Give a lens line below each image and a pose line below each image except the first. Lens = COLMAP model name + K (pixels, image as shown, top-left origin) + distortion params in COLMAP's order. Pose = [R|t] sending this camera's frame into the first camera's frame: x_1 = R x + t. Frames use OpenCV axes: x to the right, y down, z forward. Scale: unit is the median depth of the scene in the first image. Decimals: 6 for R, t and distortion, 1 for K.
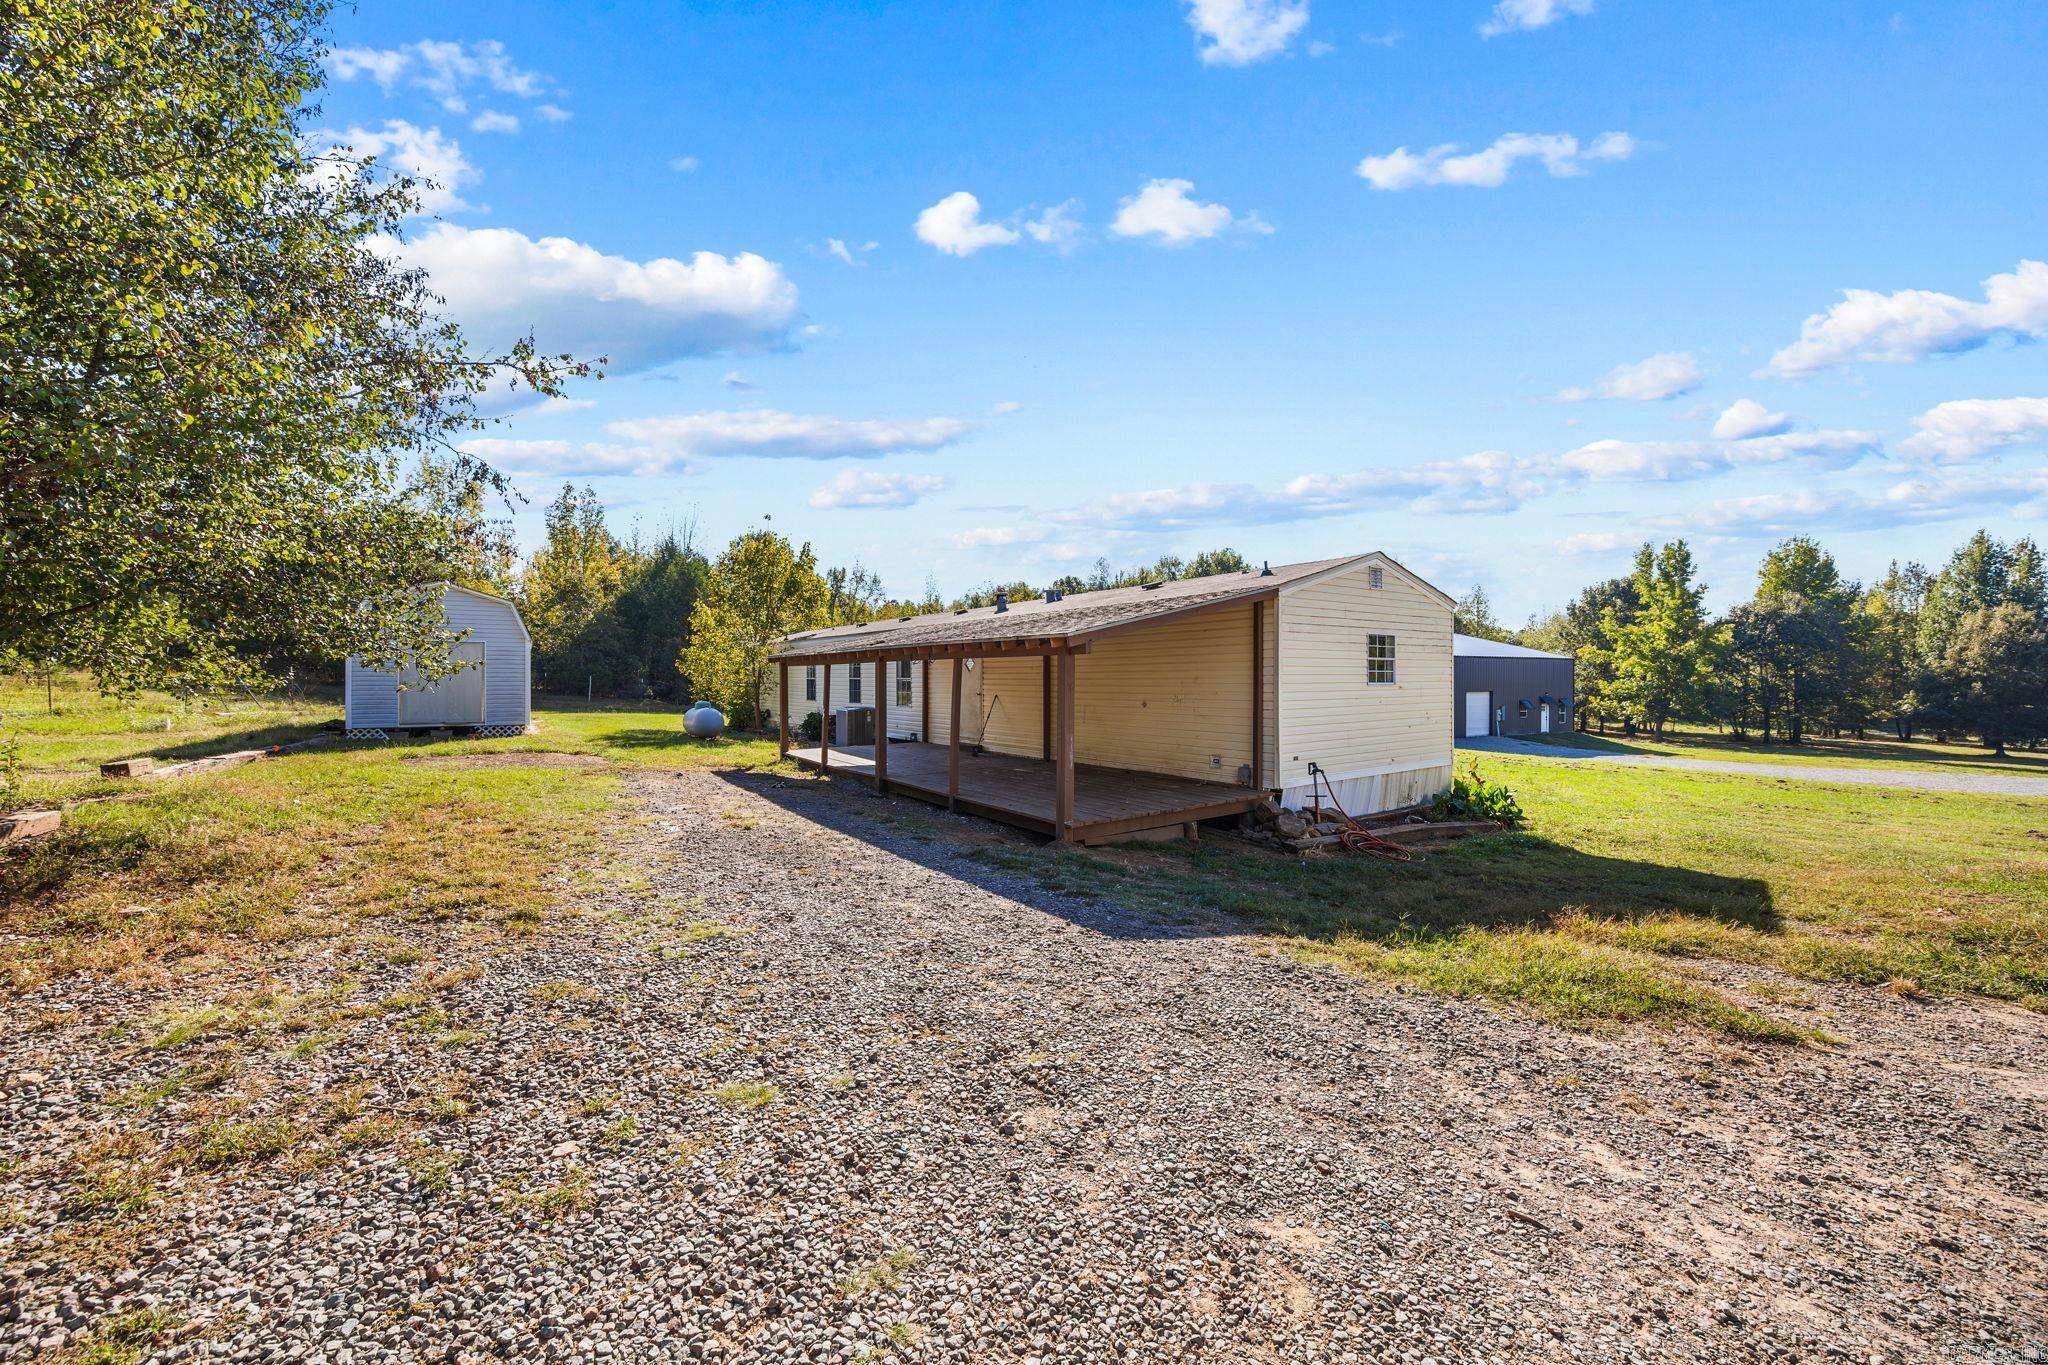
lens RADIAL K [[791.6, 0, 1024.0], [0, 791.6, 682.5], [0, 0, 1]] dist [-0.001531, 0.000077]
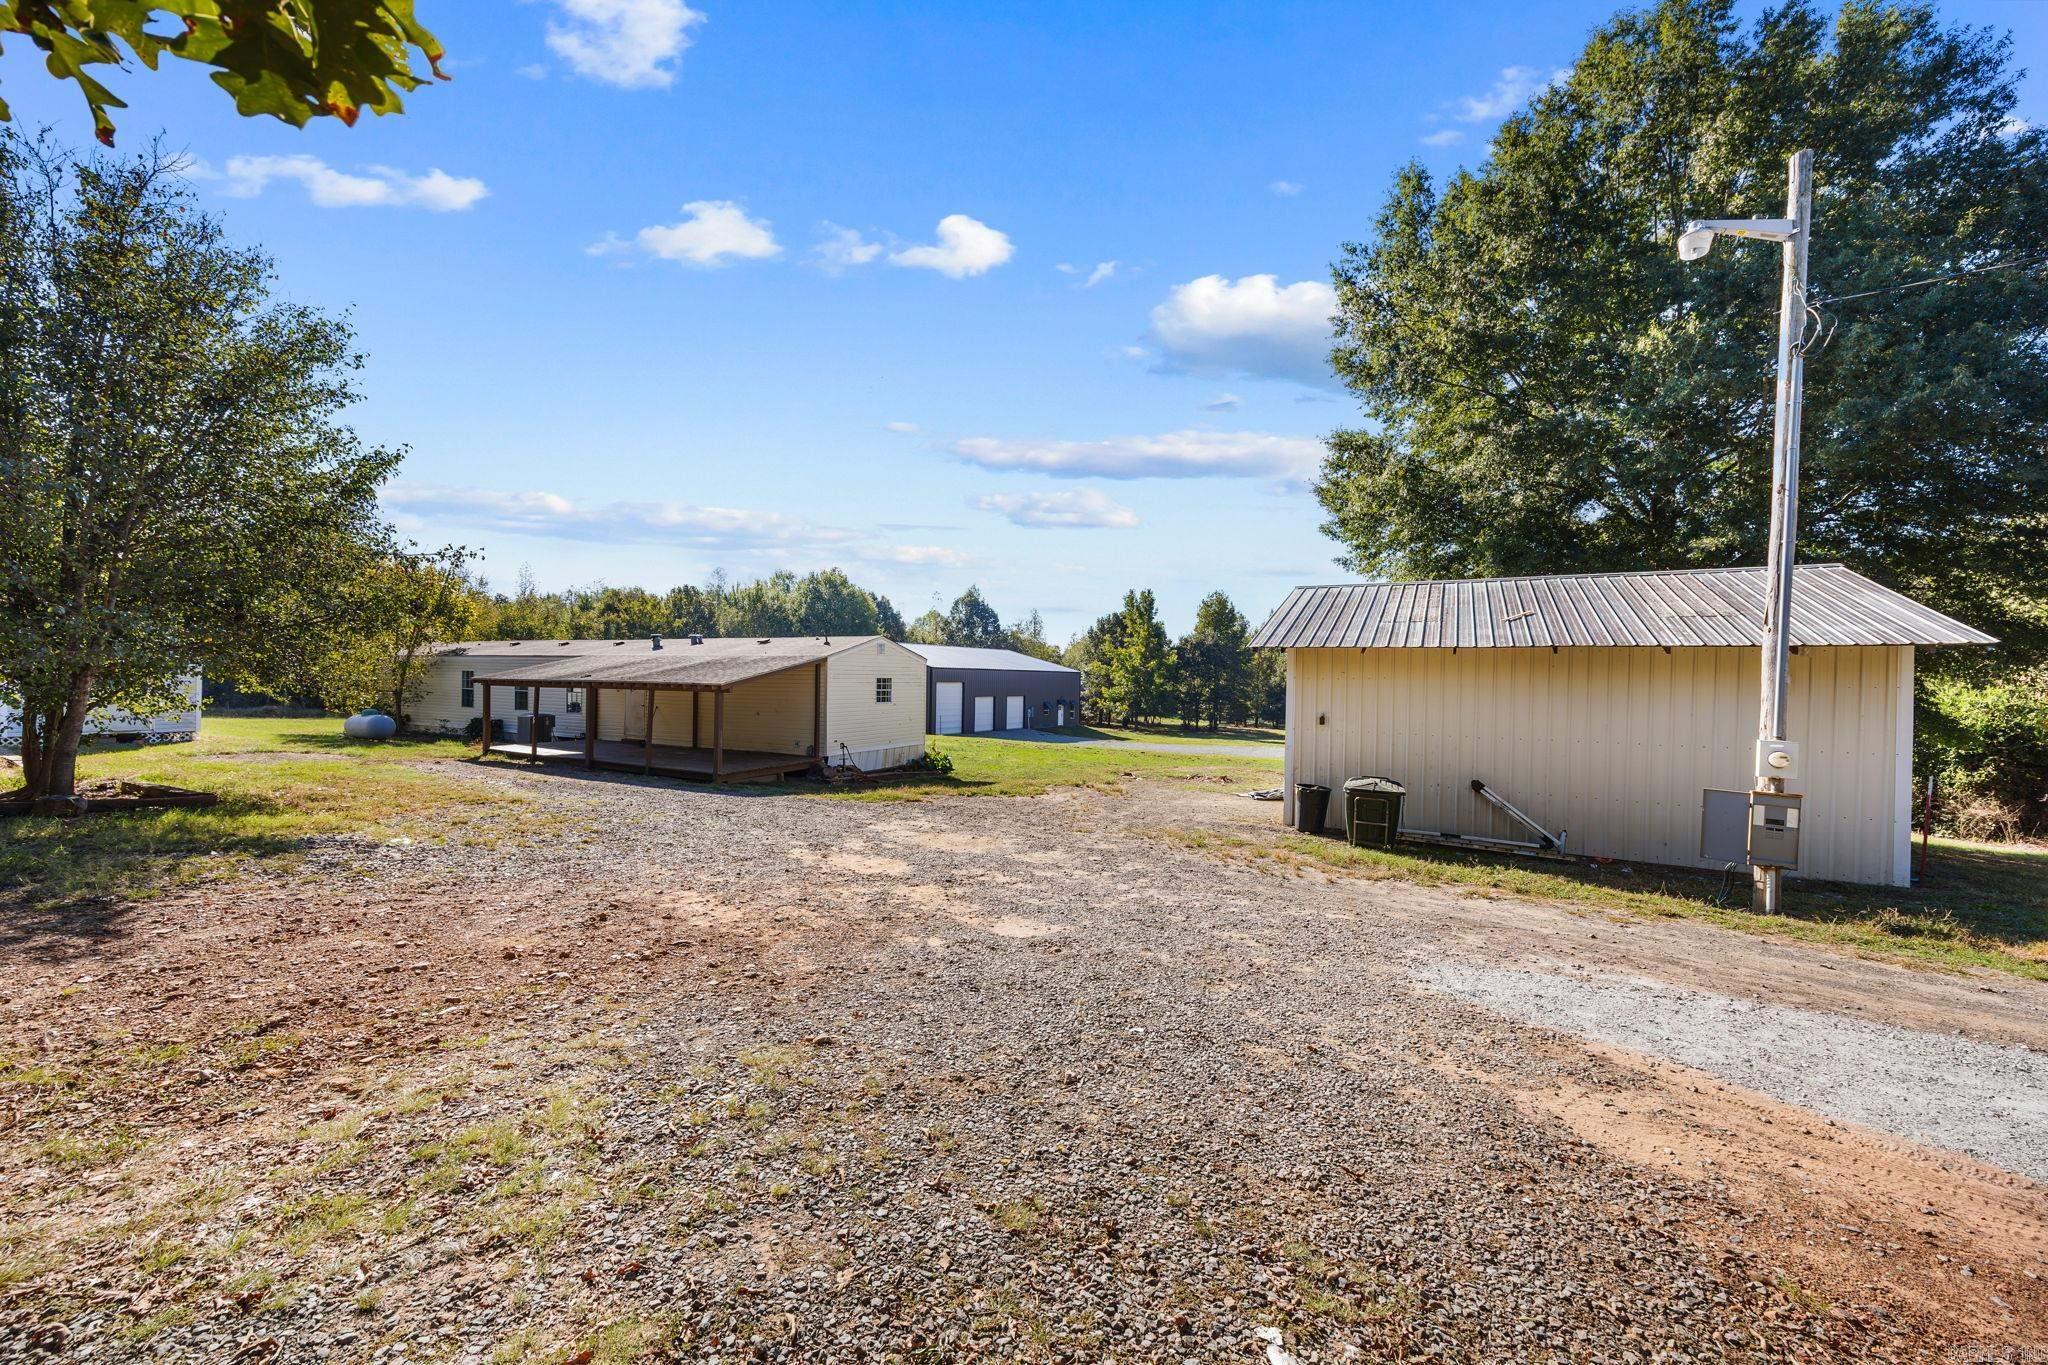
lens RADIAL K [[835.3, 0, 1024.0], [0, 835.3, 682.5], [0, 0, 1]] dist [-0.001074, -0.000189]
pose [[0.896953, 0.010812, 0.441994, -0.038841], [-0.014312, 0.999887, 0.004586, -0.016285], [-0.441895, -0.010440, 0.897006, -0.258548]]
